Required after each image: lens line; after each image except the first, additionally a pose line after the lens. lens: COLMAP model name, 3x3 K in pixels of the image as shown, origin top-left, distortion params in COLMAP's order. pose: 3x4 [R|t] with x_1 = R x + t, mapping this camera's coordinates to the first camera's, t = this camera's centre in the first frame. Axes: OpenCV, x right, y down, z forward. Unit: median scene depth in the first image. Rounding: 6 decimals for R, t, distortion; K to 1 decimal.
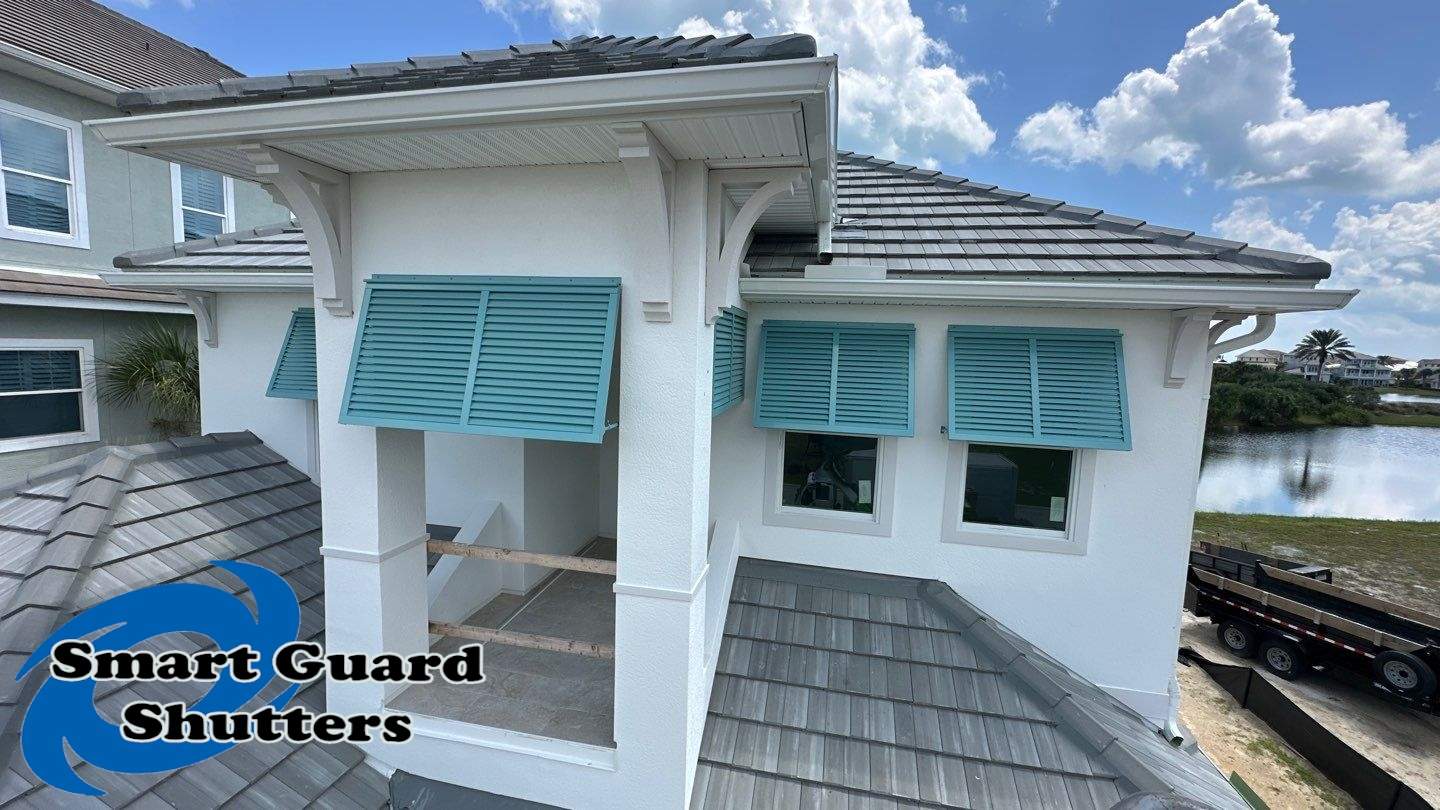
lens RADIAL K [[582.2, 0, 720.0], [0, 582.2, 405.0], [0, 0, 1]] dist [-0.000345, -0.000283]
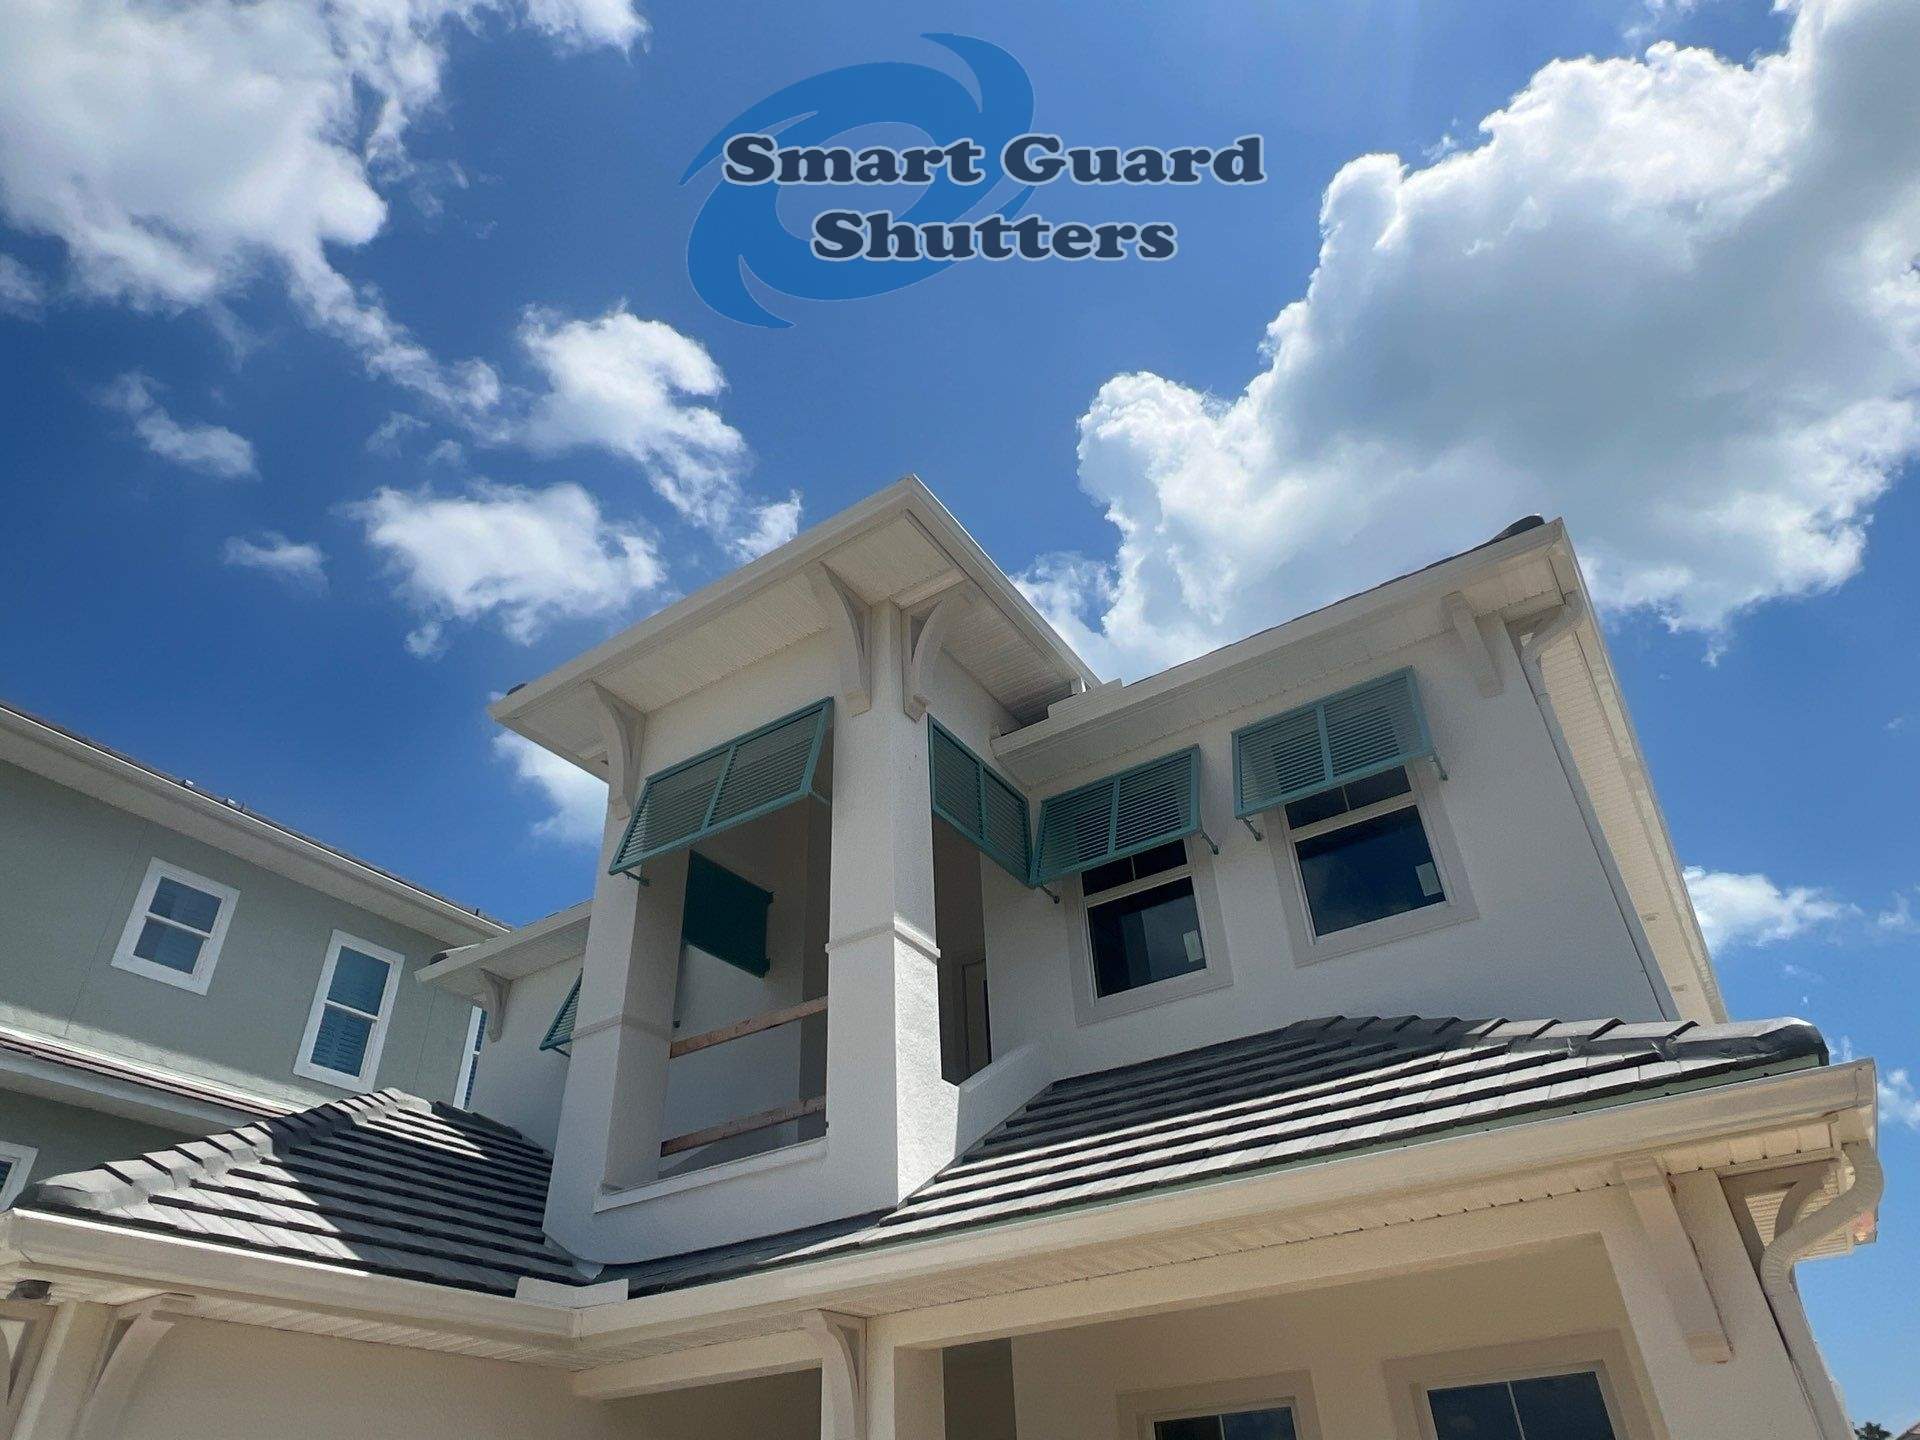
lens RADIAL K [[1219.4, 0, 960.0], [0, 1219.4, 720.0], [0, 0, 1]] dist [-0.002996, 0.003113]
pose [[0.933773, -0.267324, -0.237919, 0.442751], [0.041869, 0.741871, -0.669234, 1.024548], [0.355407, 0.614951, 0.703932, -0.420029]]
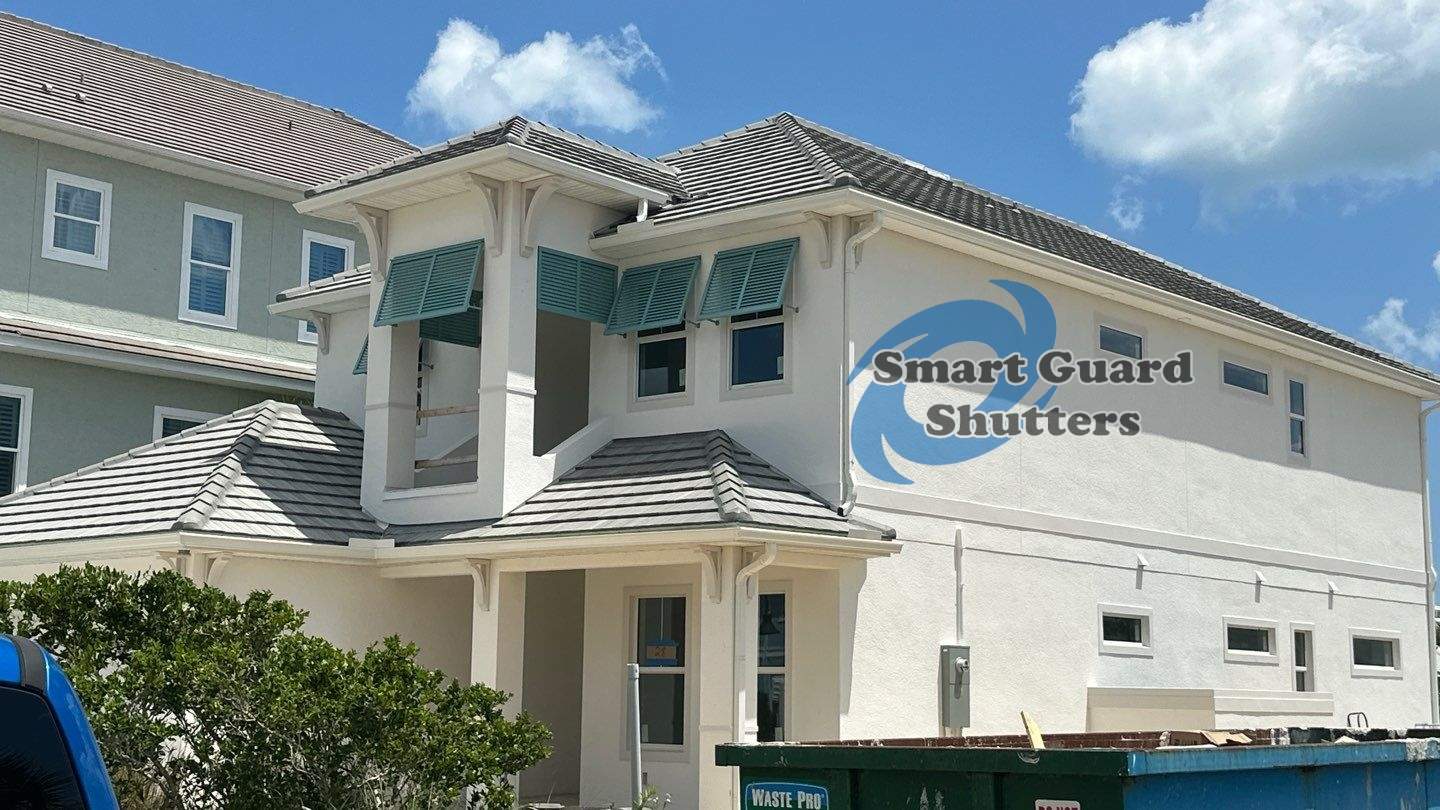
lens RADIAL K [[1941.0, 0, 720.0], [0, 1941.0, 405.0], [0, 0, 1]] dist [0.158879, -0.003954]
pose [[0.876267, -0.096661, -0.472030, 2.646814], [-0.031144, 0.966259, -0.255683, 1.471584], [0.480818, 0.238748, 0.843690, -3.015215]]
